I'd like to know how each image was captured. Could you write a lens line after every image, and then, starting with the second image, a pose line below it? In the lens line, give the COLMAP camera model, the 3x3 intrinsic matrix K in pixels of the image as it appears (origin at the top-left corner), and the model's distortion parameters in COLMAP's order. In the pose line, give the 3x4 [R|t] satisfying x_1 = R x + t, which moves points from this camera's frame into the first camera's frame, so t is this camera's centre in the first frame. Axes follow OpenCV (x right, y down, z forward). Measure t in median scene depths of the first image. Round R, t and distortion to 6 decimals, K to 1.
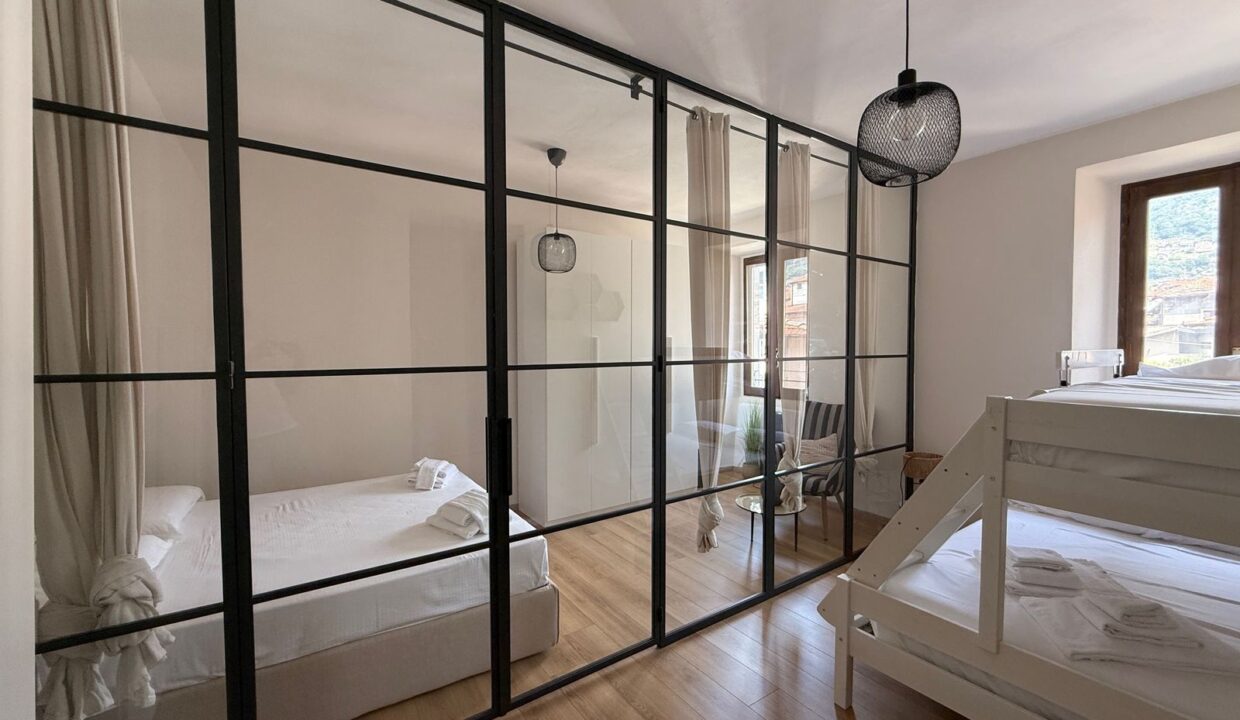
lens RADIAL K [[495.3, 0, 616.8], [0, 495.3, 358.8], [0, 0, 1]] dist [-0.001373, 0.000651]
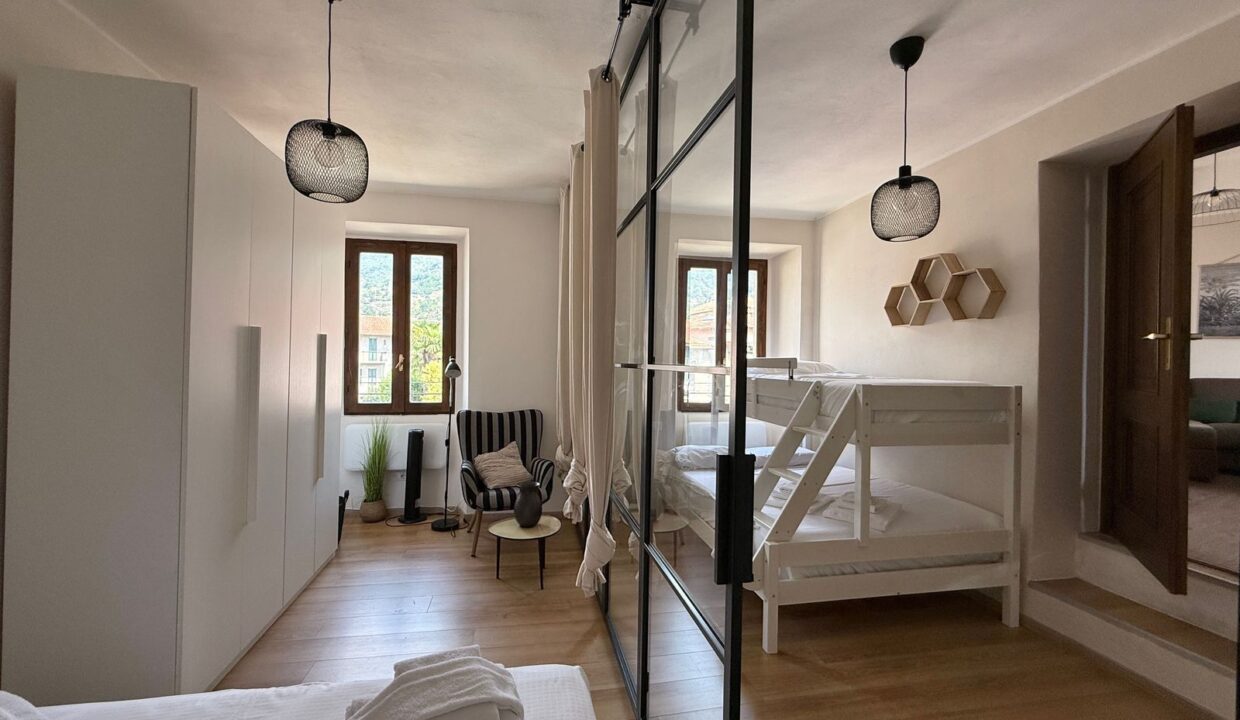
lens RADIAL K [[495.3, 0, 616.7], [0, 495.3, 364.8], [0, 0, 1]] dist [-0.001373, 0.000651]
pose [[0.400411, -0.004725, 0.916323, -0.316510], [0.012023, 0.999928, -0.000098, 0.001003], [-0.916257, 0.011056, 0.400439, 0.347082]]
